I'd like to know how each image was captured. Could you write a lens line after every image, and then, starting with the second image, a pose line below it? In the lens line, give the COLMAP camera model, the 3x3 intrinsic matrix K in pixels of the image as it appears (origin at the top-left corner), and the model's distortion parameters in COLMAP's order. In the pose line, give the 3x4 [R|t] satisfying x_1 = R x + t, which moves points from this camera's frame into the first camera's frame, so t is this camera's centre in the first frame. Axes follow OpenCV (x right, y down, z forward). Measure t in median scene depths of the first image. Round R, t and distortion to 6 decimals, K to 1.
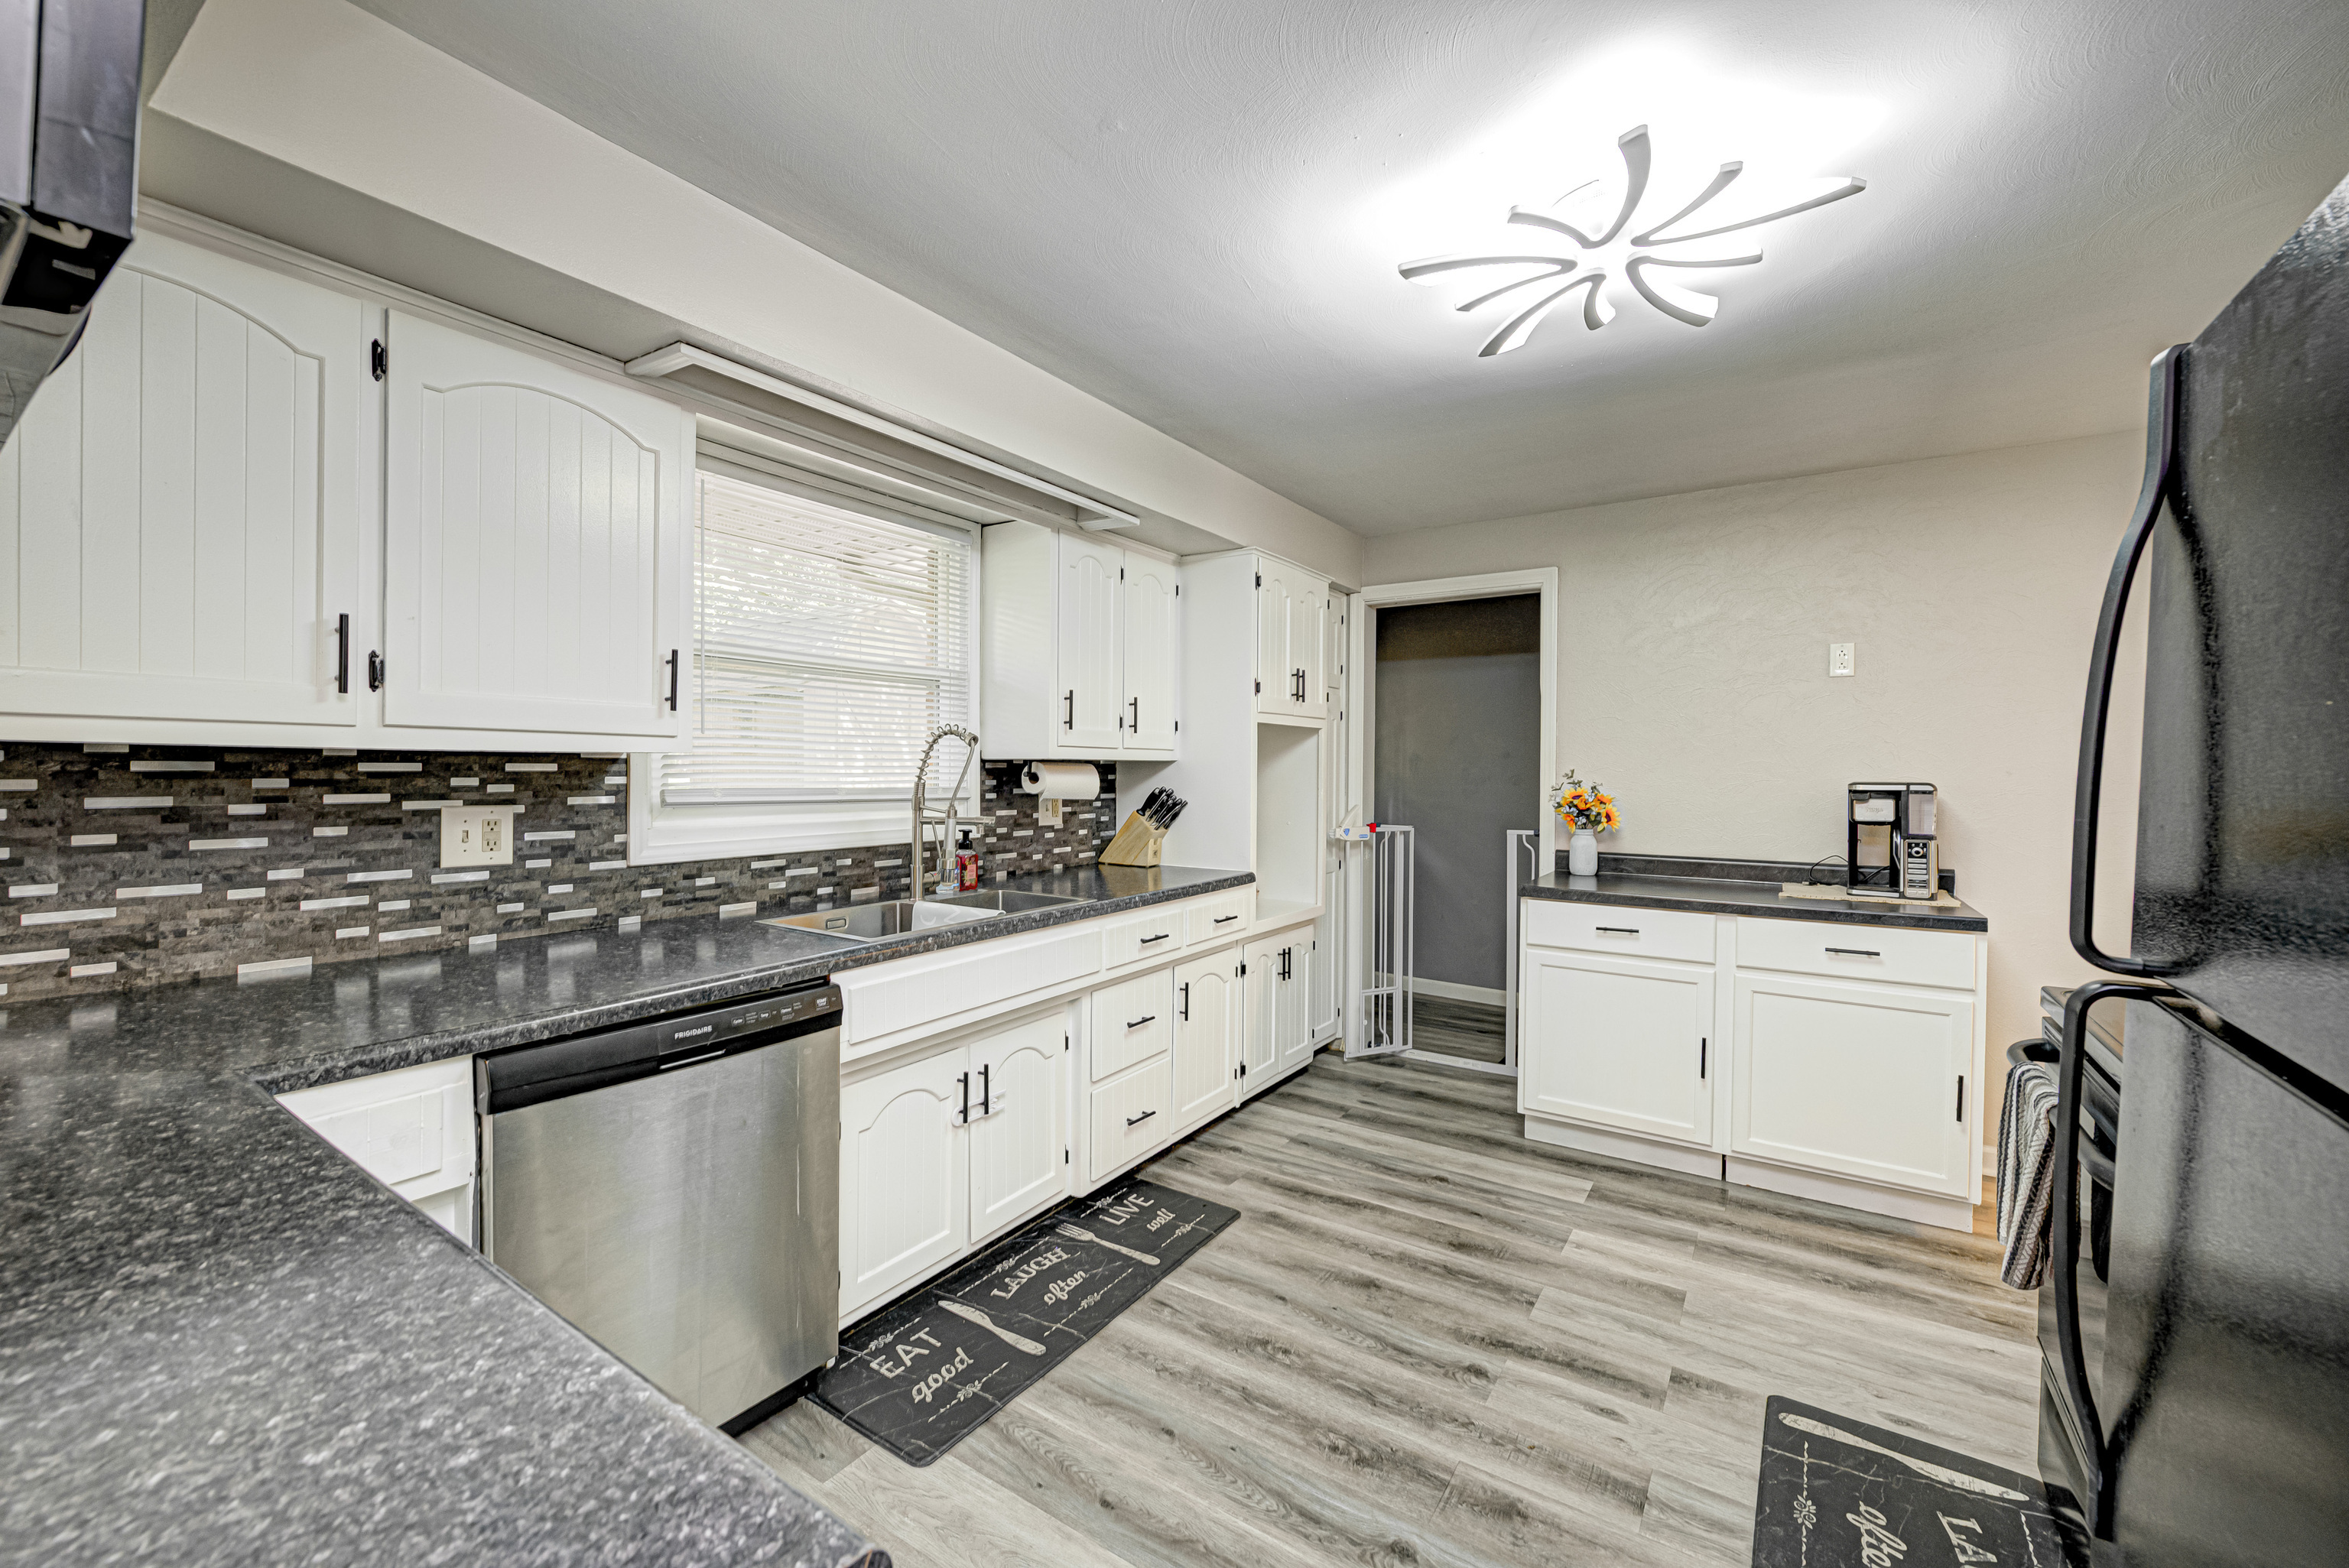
lens RADIAL K [[927.7, 0, 1171.3], [0, 927.7, 779.9], [0, 0, 1]] dist [0.001285, -0.003769]
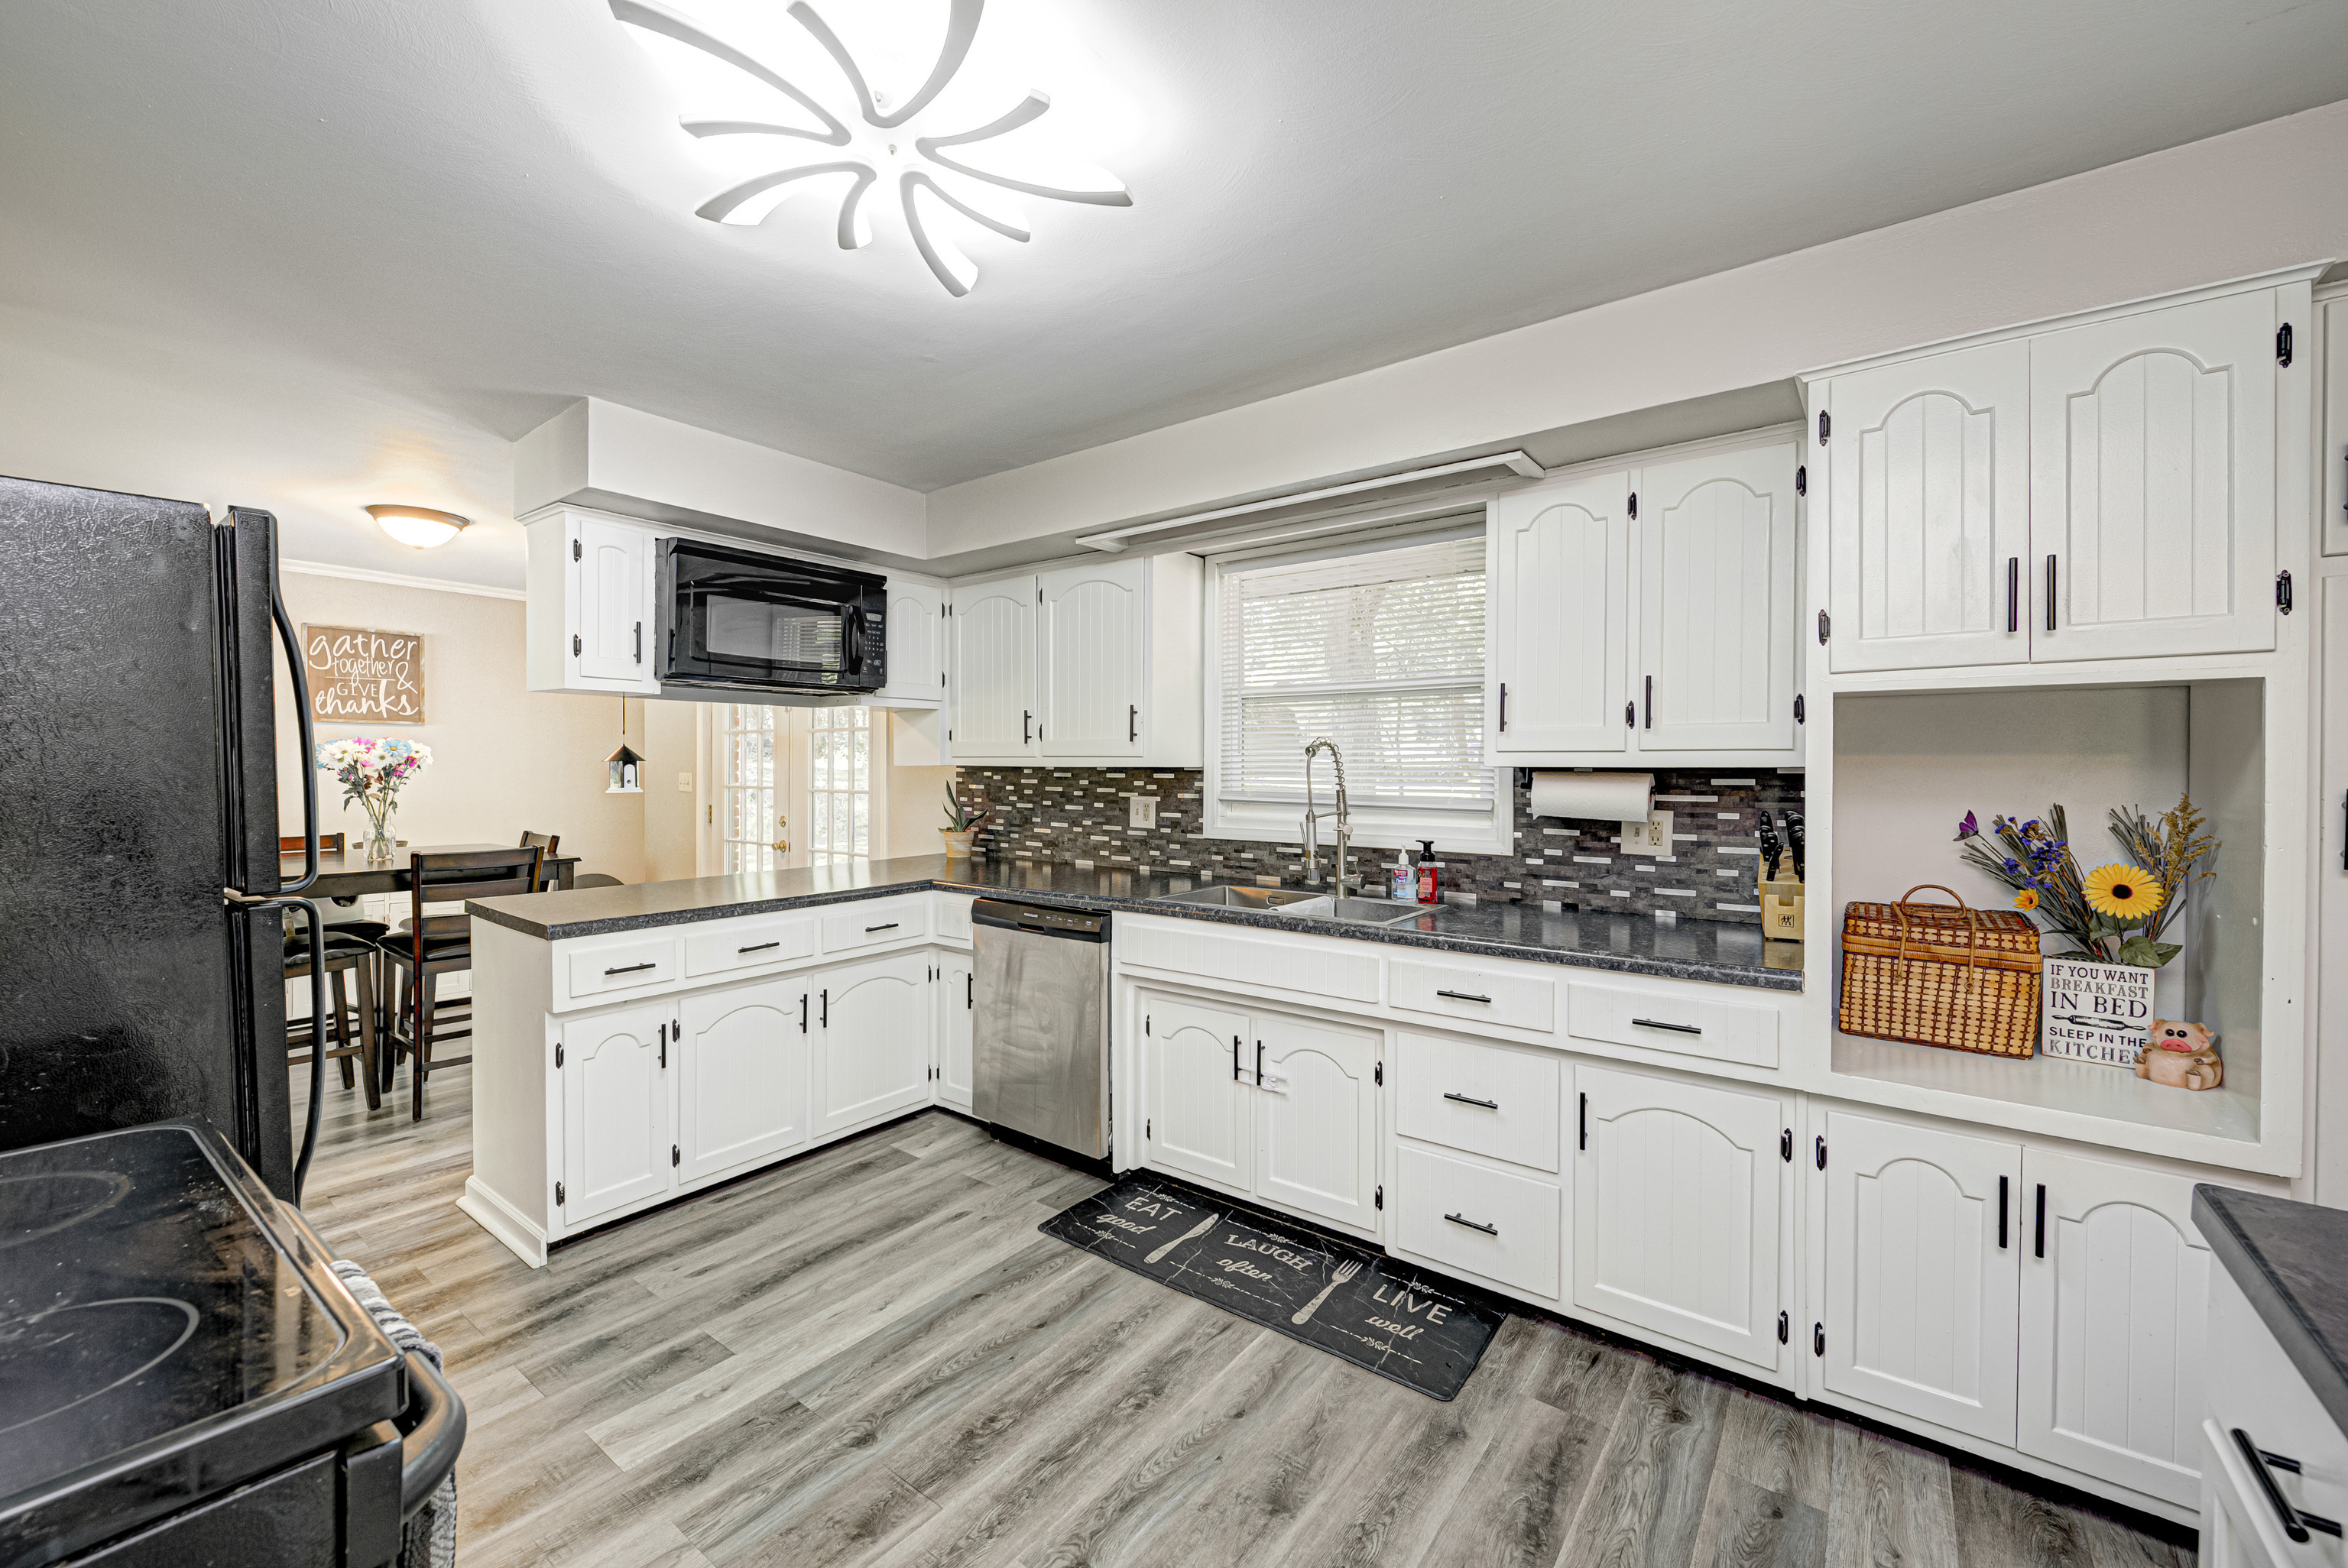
lens RADIAL K [[927.2, 0, 1170.8], [0, 927.2, 779.9], [0, 0, 1]] dist [0.001285, -0.003769]
pose [[-0.053669, 0.001391, -0.998558, 1.054018], [-0.020460, 0.999788, 0.002492, -0.010194], [0.998349, 0.020564, -0.053629, 1.079593]]
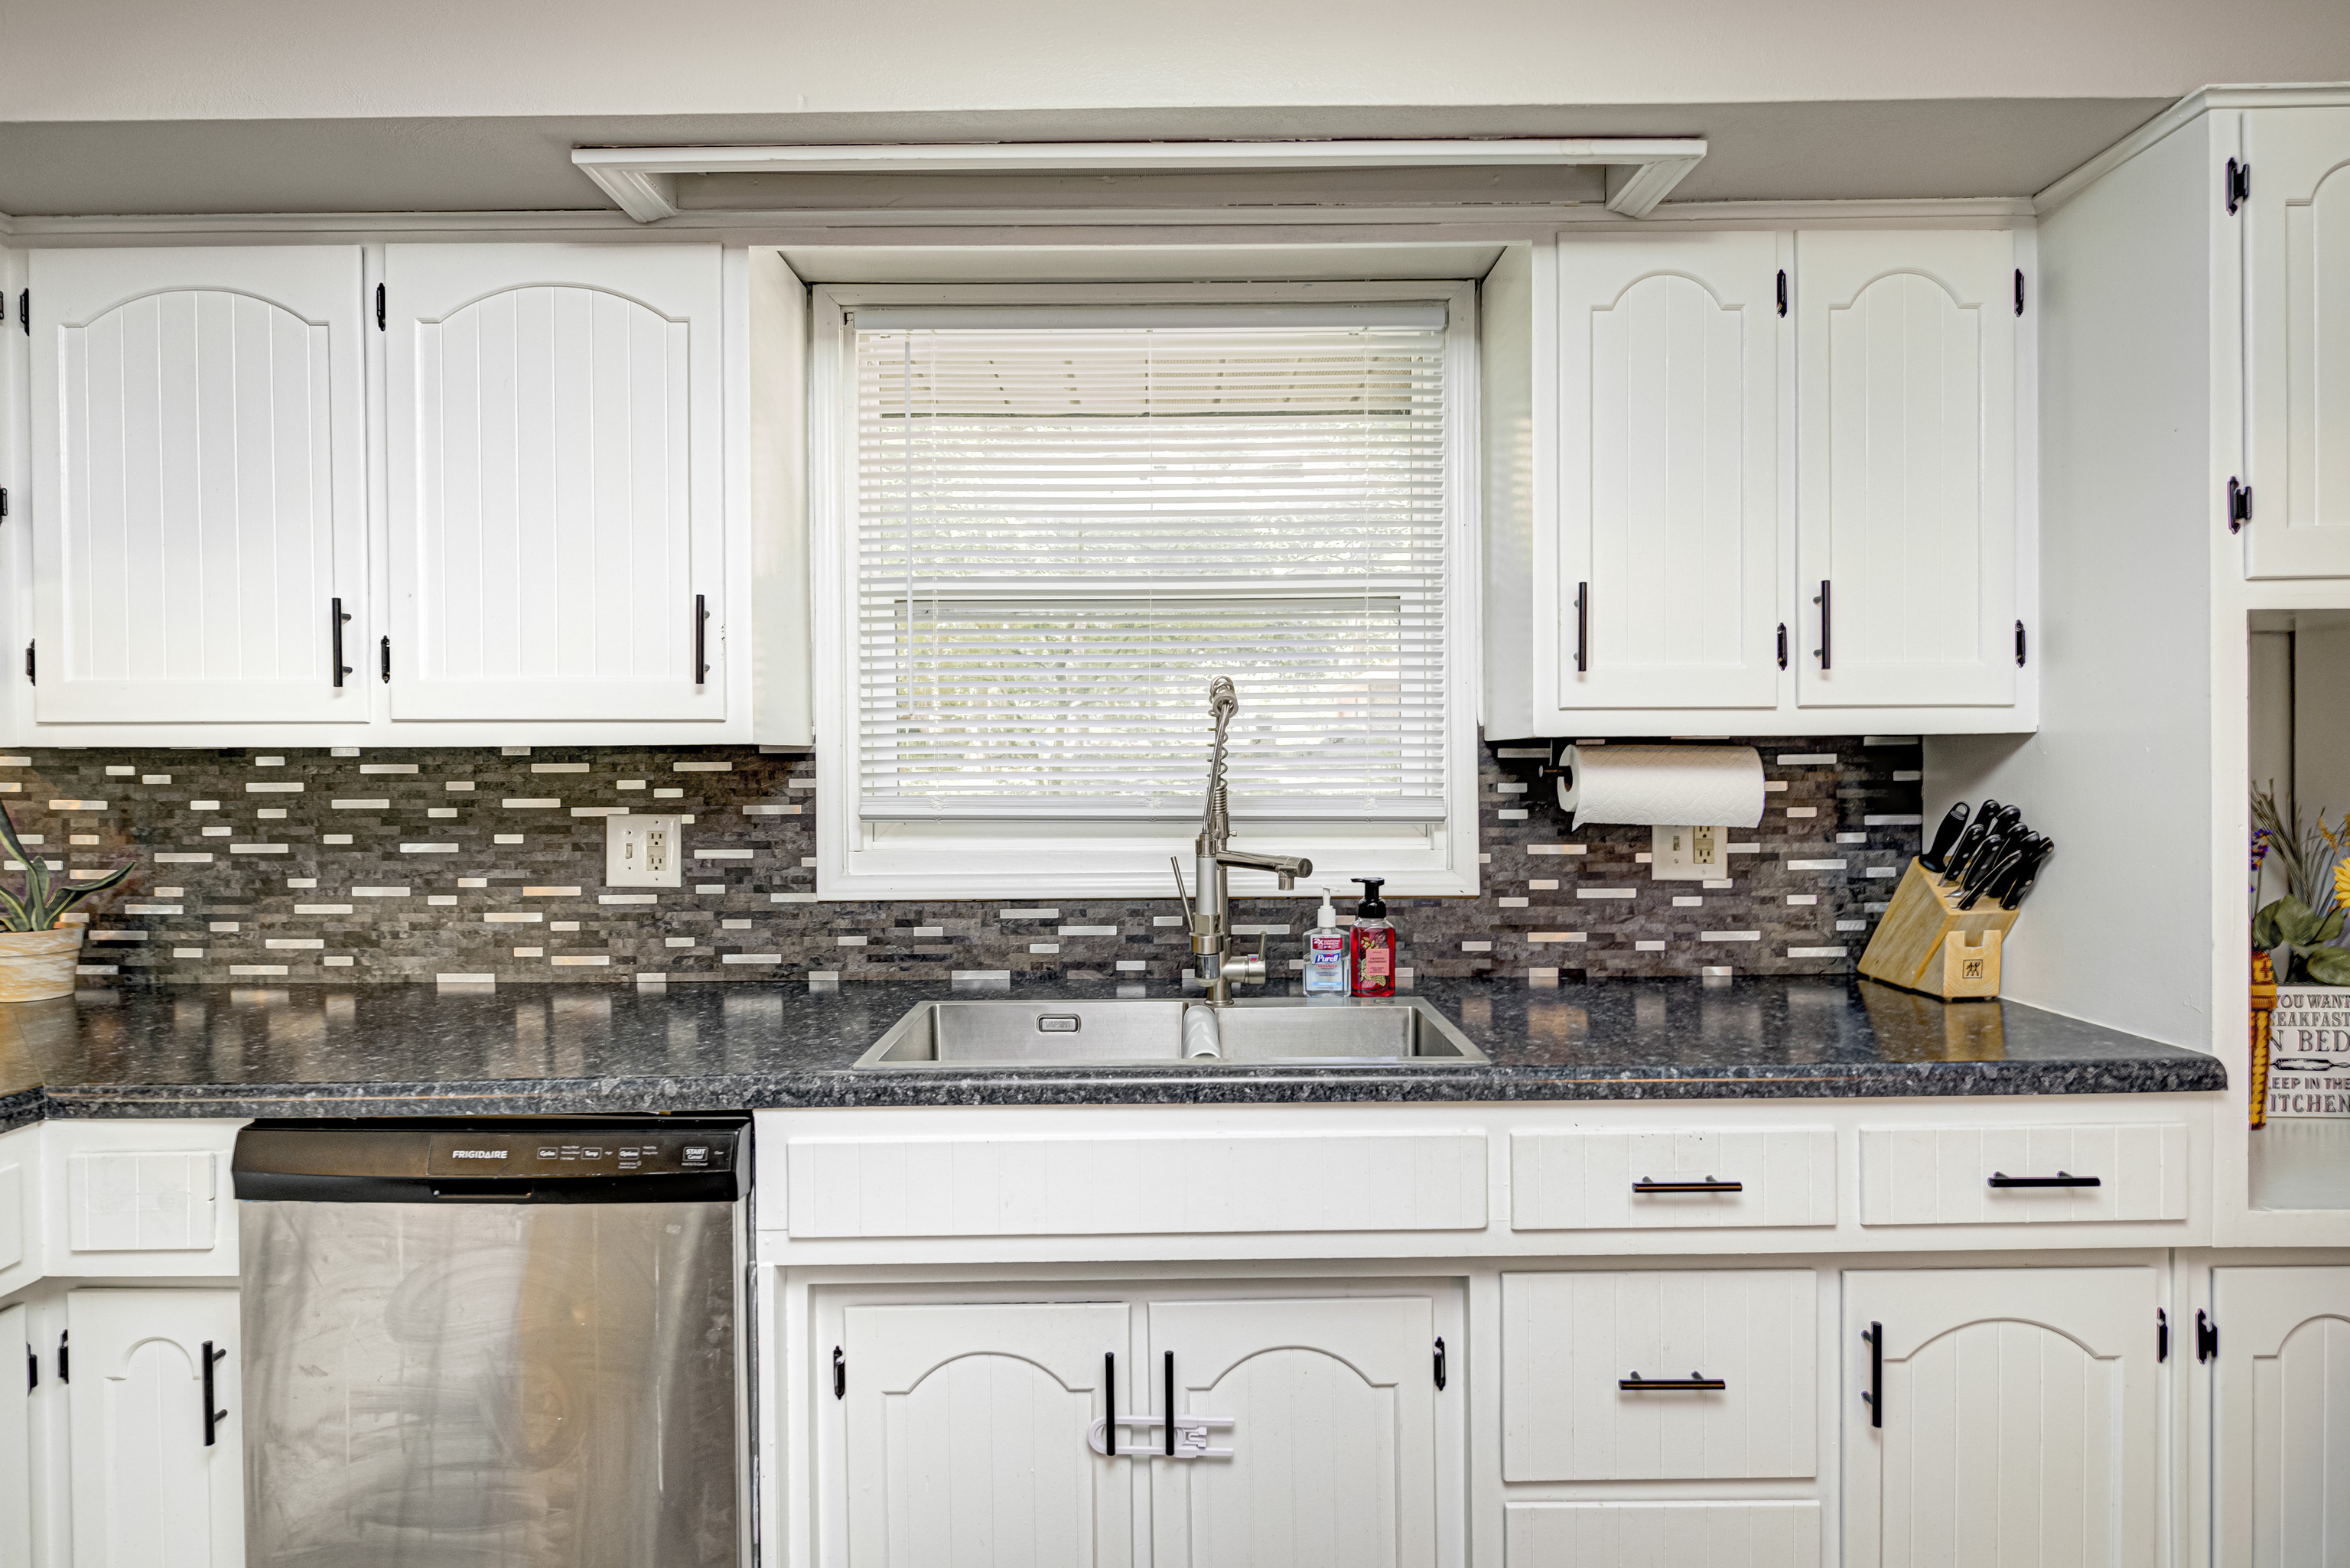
lens RADIAL K [[1291.3, 0, 1168.0], [0, 1291.3, 778.6], [0, 0, 1]] dist [0.004376, -0.010532]
pose [[0.556104, -0.001288, -0.831112, 0.431205], [-0.000008, 0.999999, -0.001556, -0.001570], [0.831113, 0.000872, 0.556103, 0.699117]]
